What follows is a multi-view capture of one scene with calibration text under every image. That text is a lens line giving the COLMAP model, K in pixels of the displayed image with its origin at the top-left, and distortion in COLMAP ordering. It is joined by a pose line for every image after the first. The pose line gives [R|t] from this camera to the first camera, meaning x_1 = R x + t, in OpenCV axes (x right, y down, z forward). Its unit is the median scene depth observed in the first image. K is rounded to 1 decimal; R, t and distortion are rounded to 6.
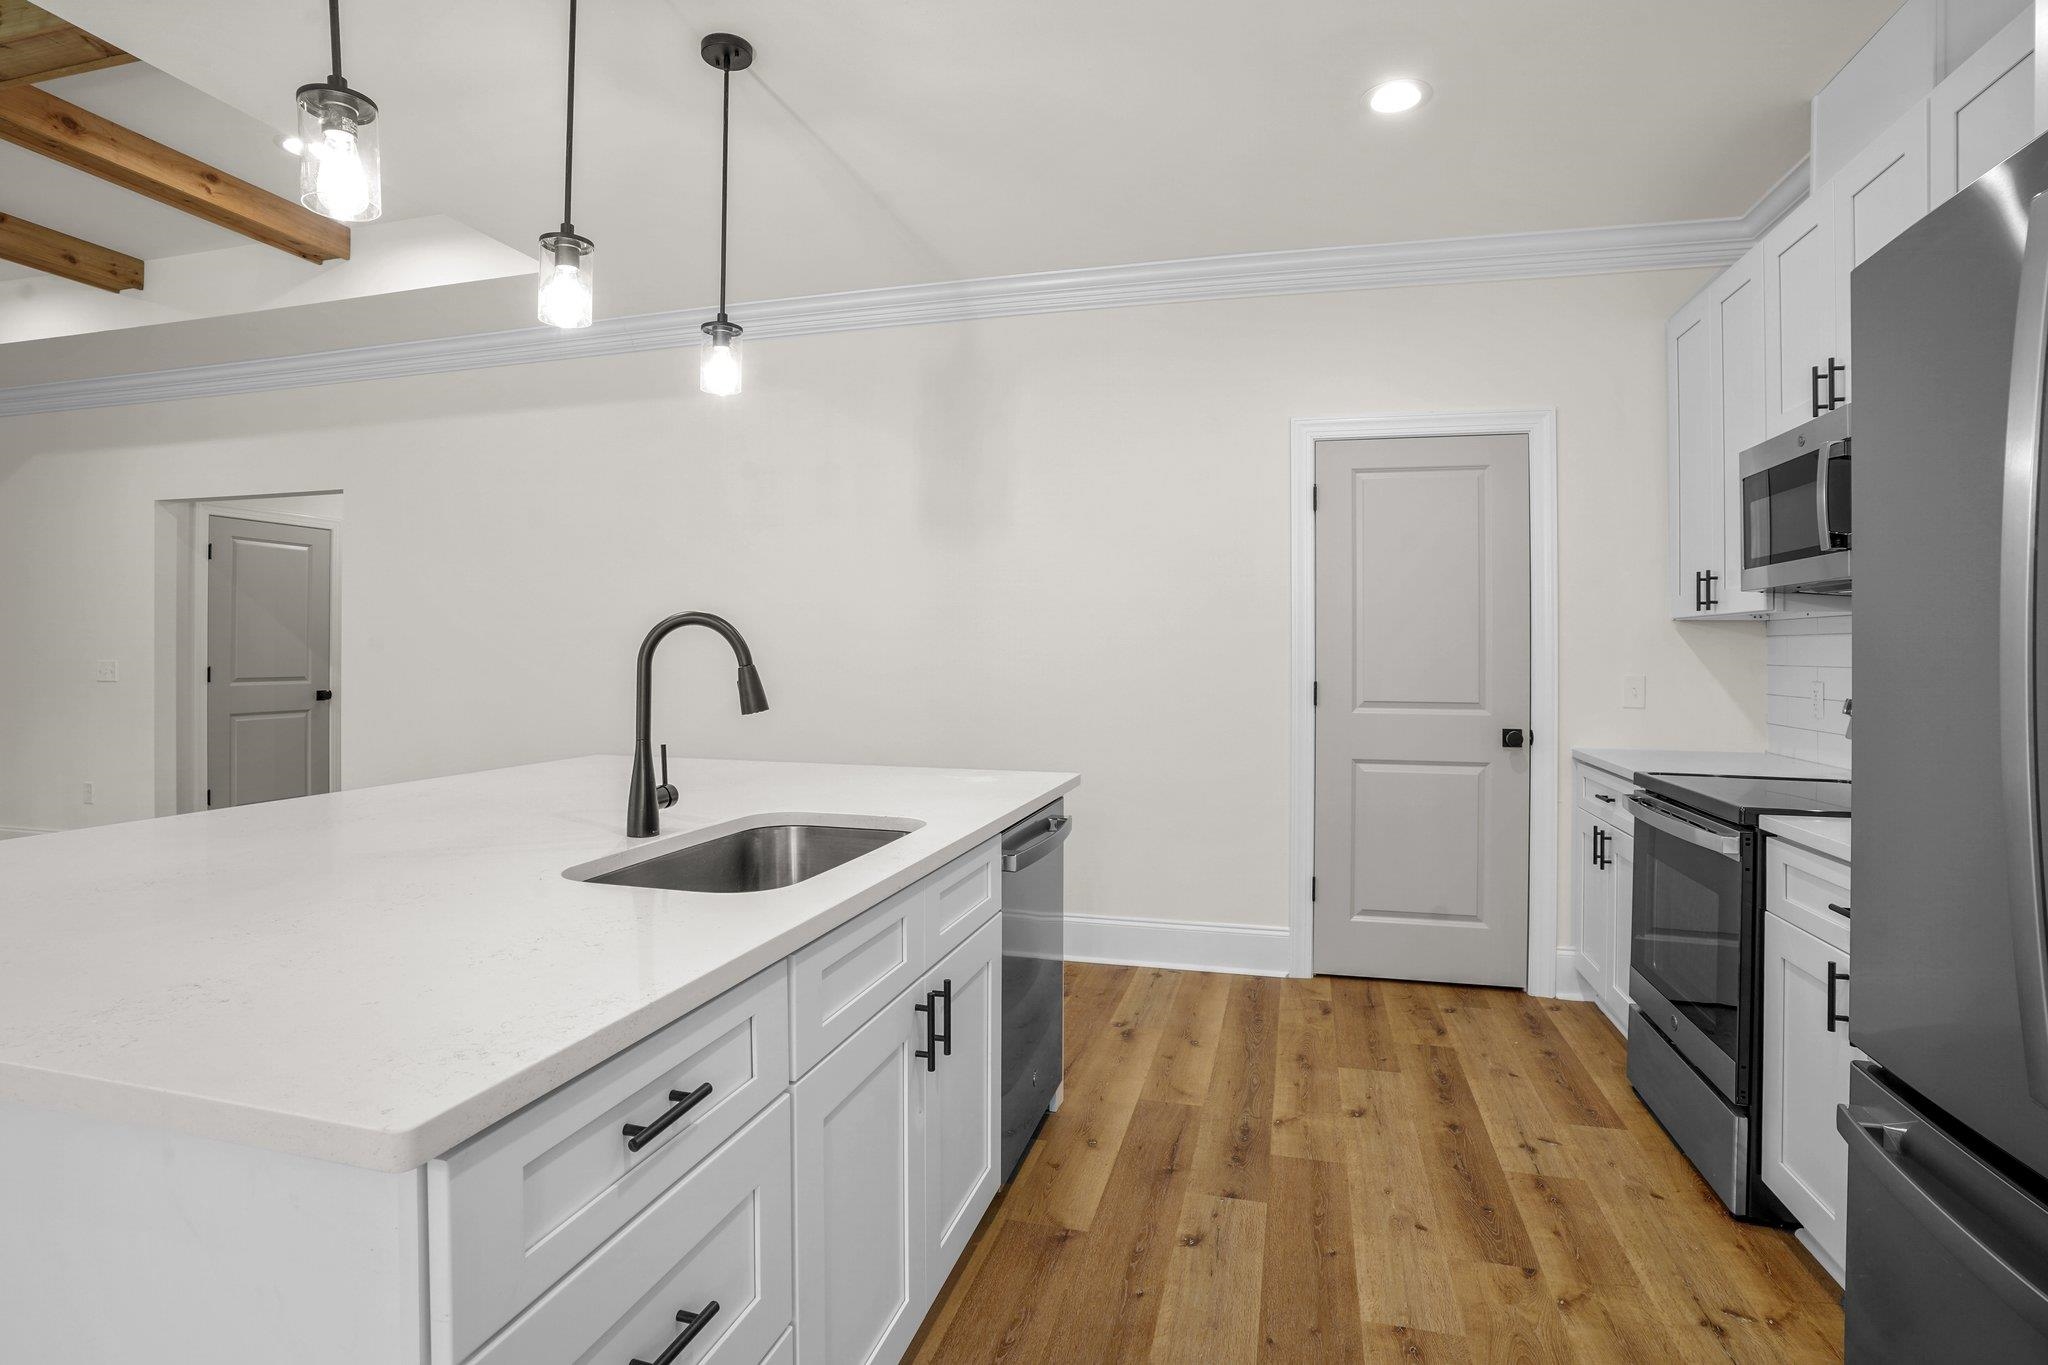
lens RADIAL K [[1026.4, 0, 1029.0], [0, 1026.4, 658.9], [0, 0, 1]] dist [-0.080334, 0.037392]
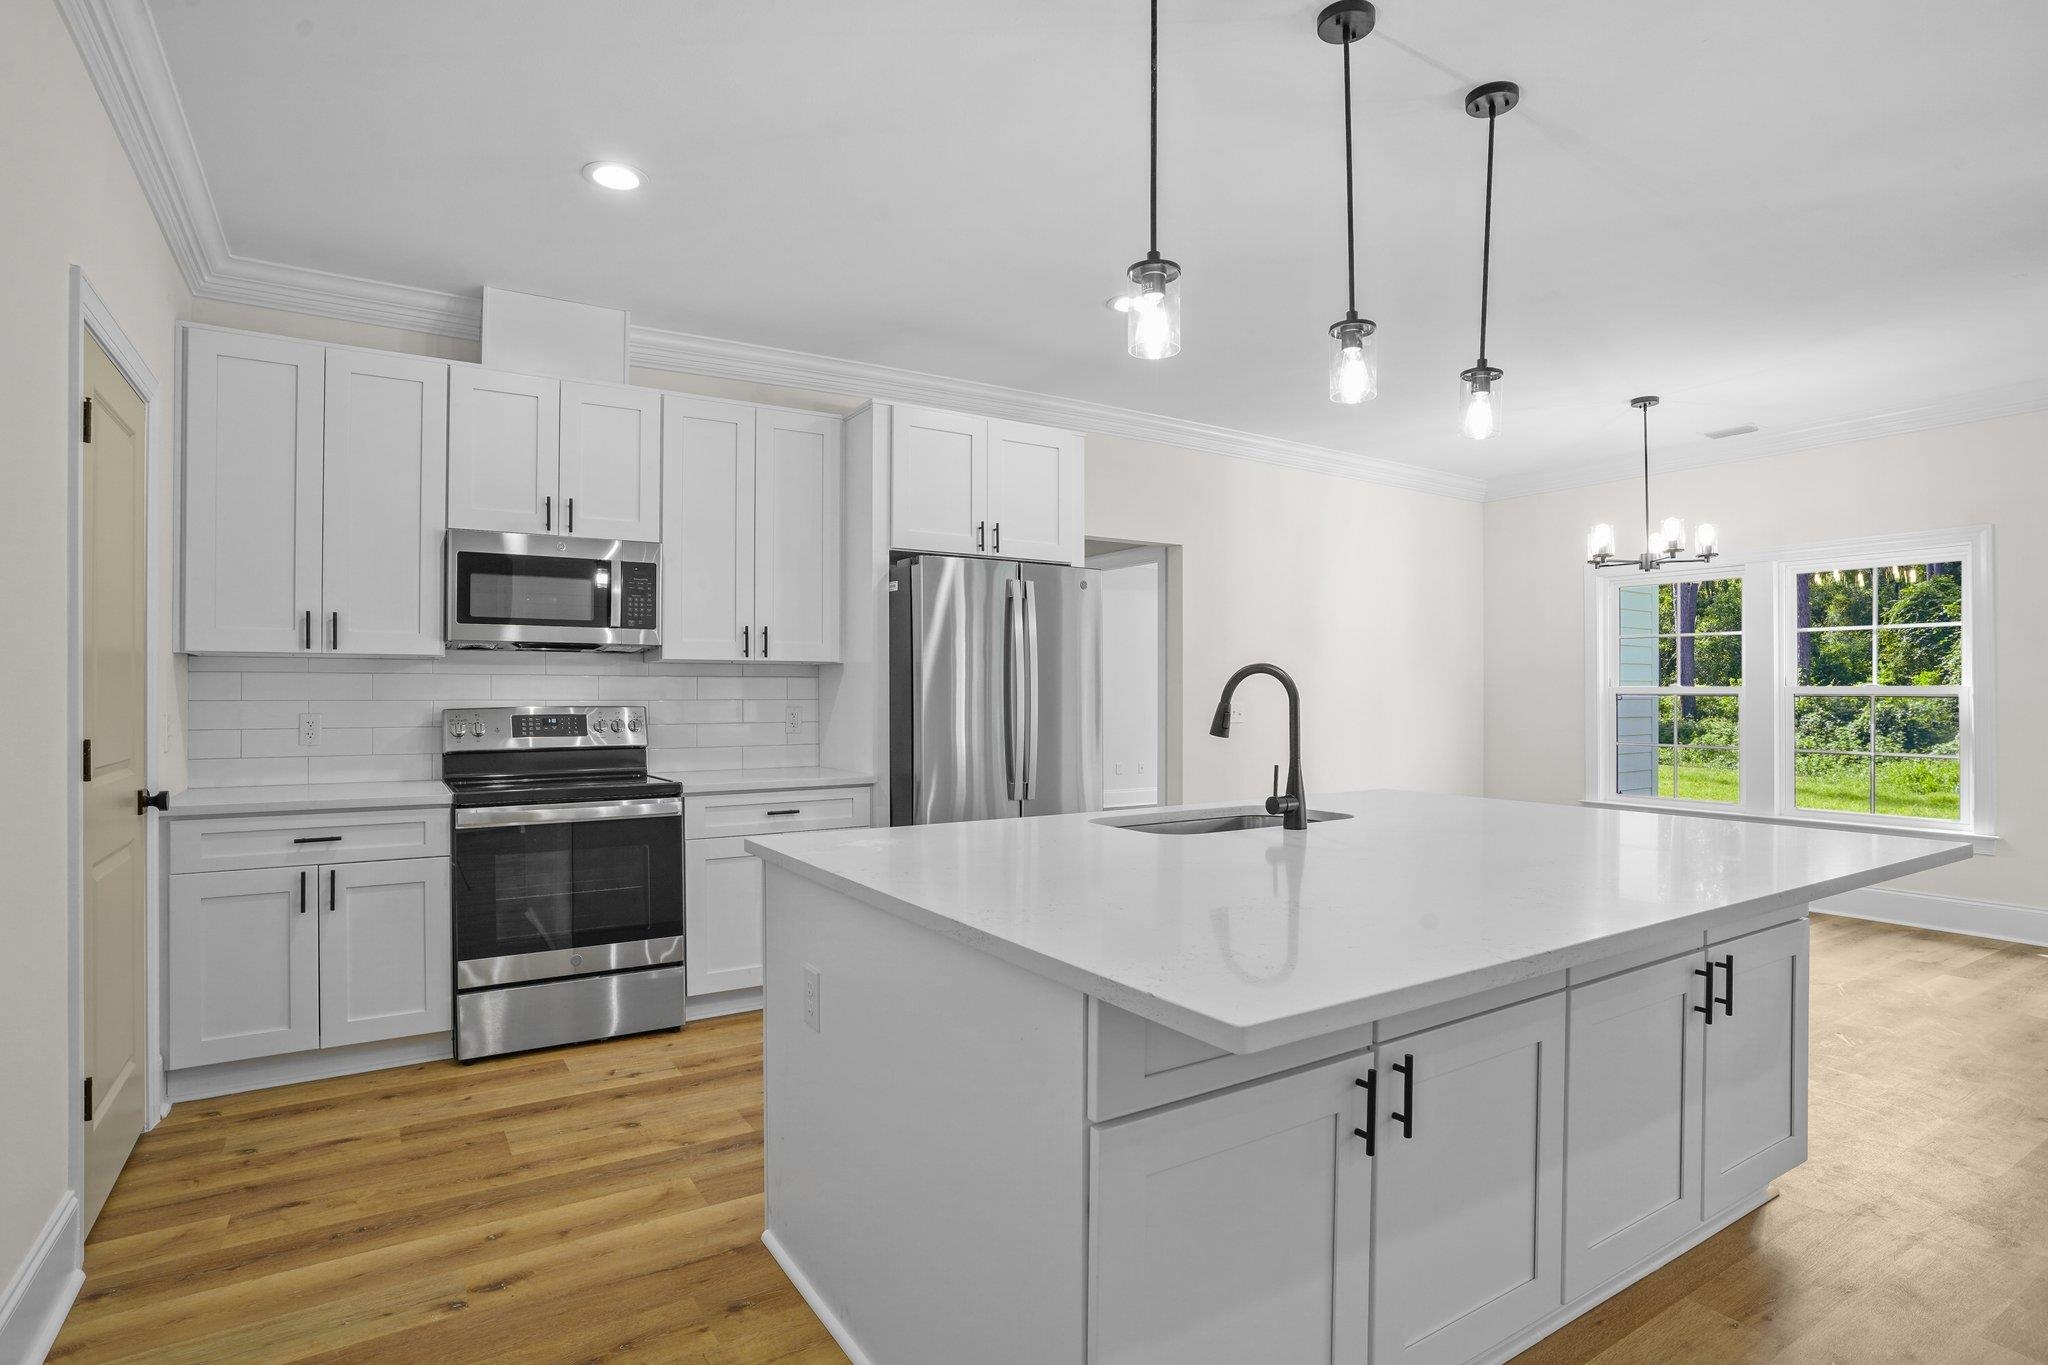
lens RADIAL K [[1048.3, 0, 984.1], [0, 1048.3, 693.9], [0, 0, 1]] dist [-0.044655, 0.032345]
pose [[-0.713095, -0.007341, 0.701029, -0.608459], [0.000097, 0.999944, 0.010569, -0.012567], [-0.701068, 0.007605, -0.713054, 1.310354]]
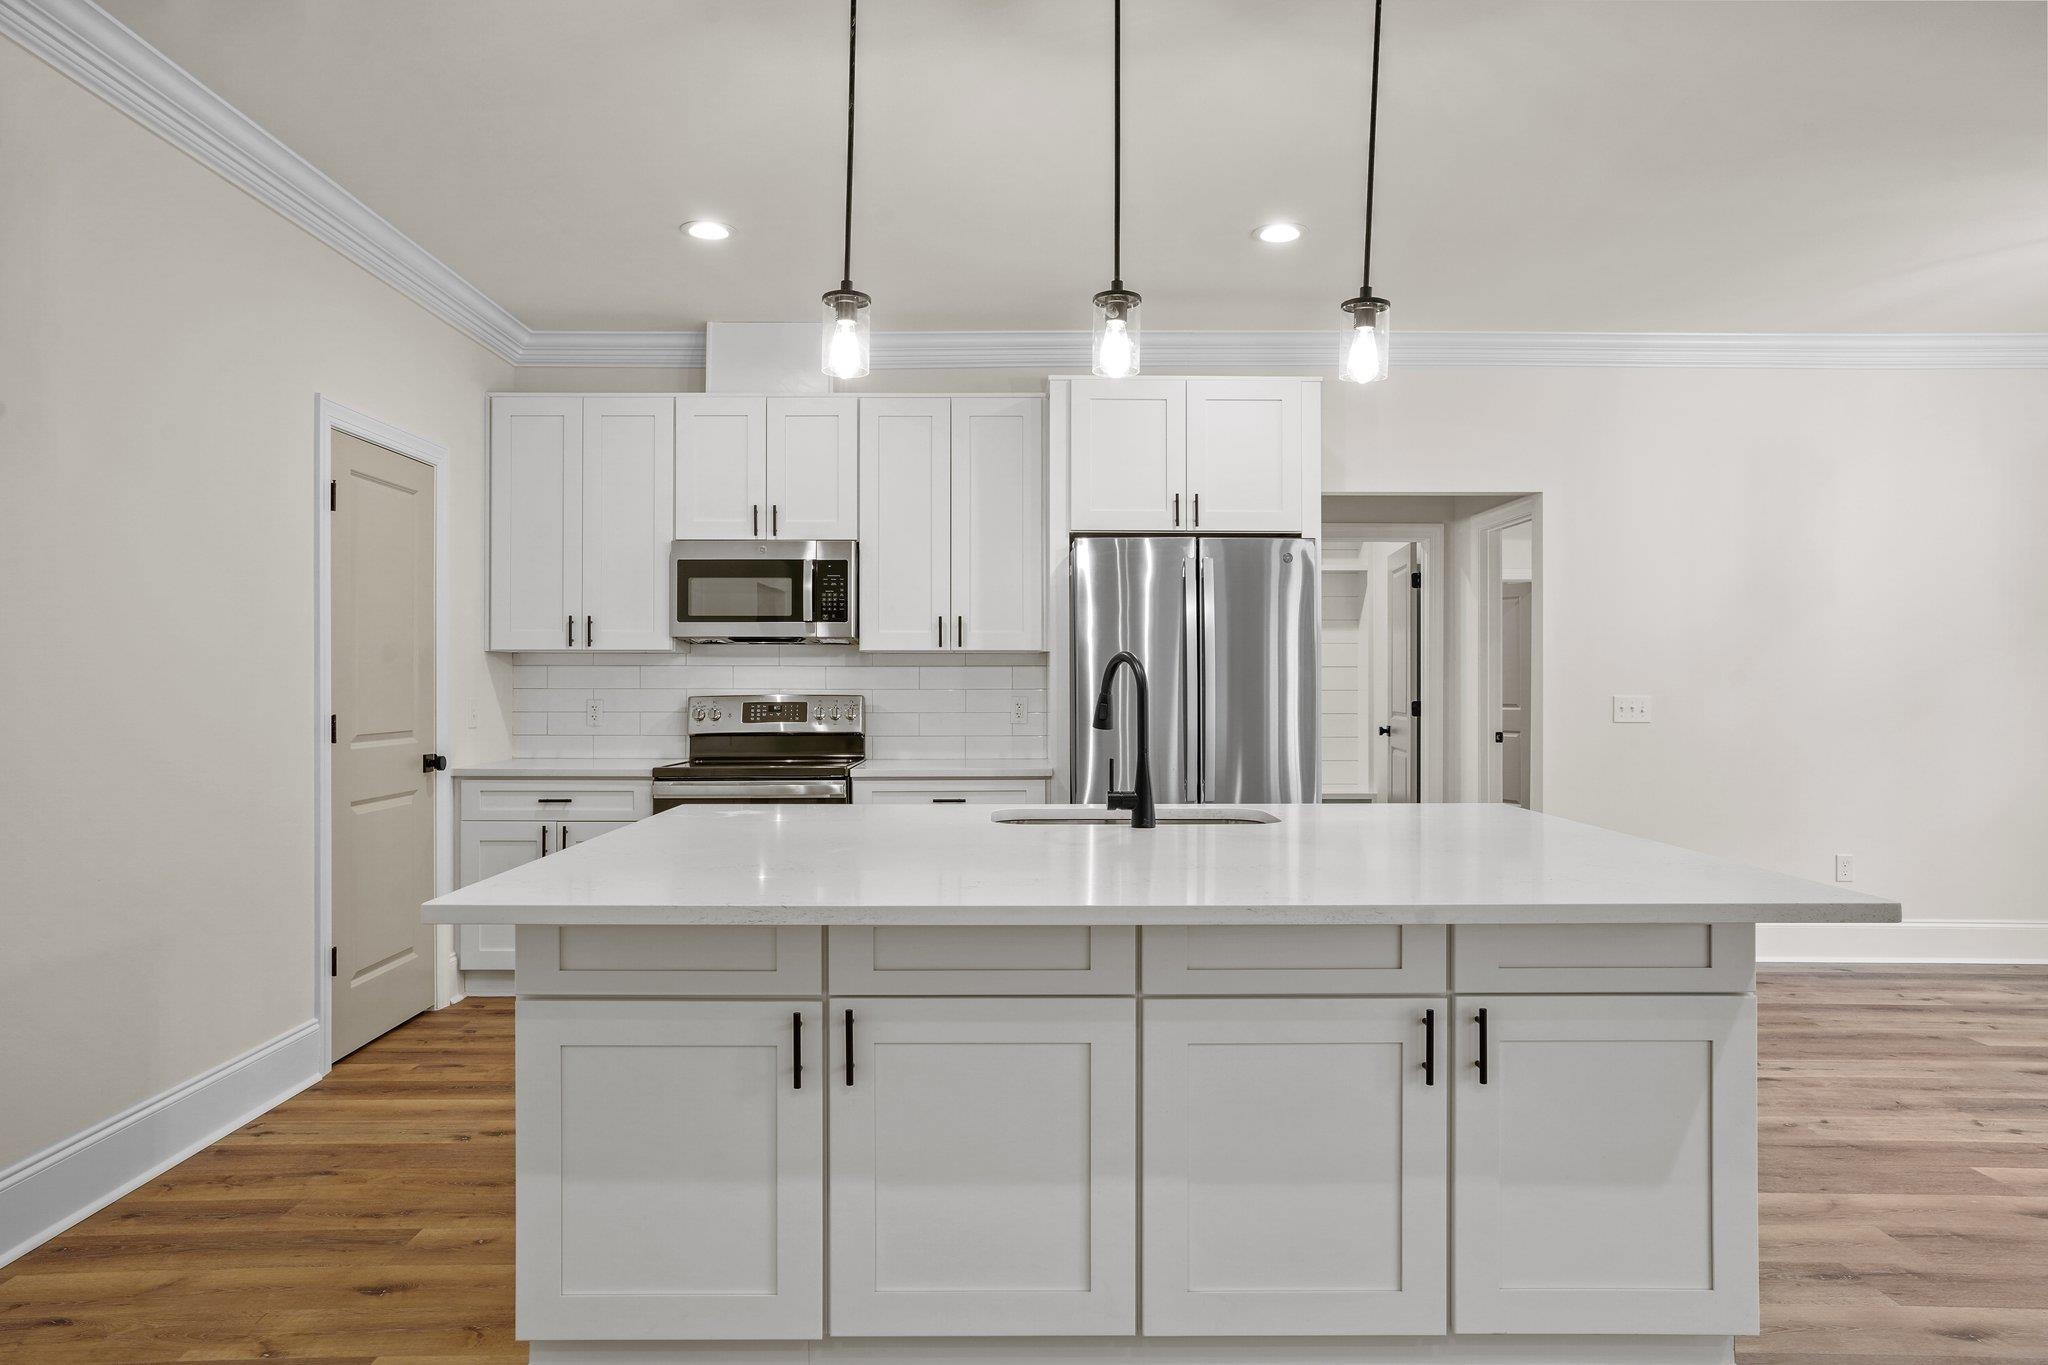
lens RADIAL K [[1271.4, 0, 1012.9], [0, 1271.4, 704.3], [0, 0, 1]] dist [-0.000692, 0.002194]
pose [[-0.261459, -0.022125, 0.964961, -1.078470], [0.005136, 0.999691, 0.024312, -0.010687], [-0.965201, 0.011313, -0.261264, 0.902633]]
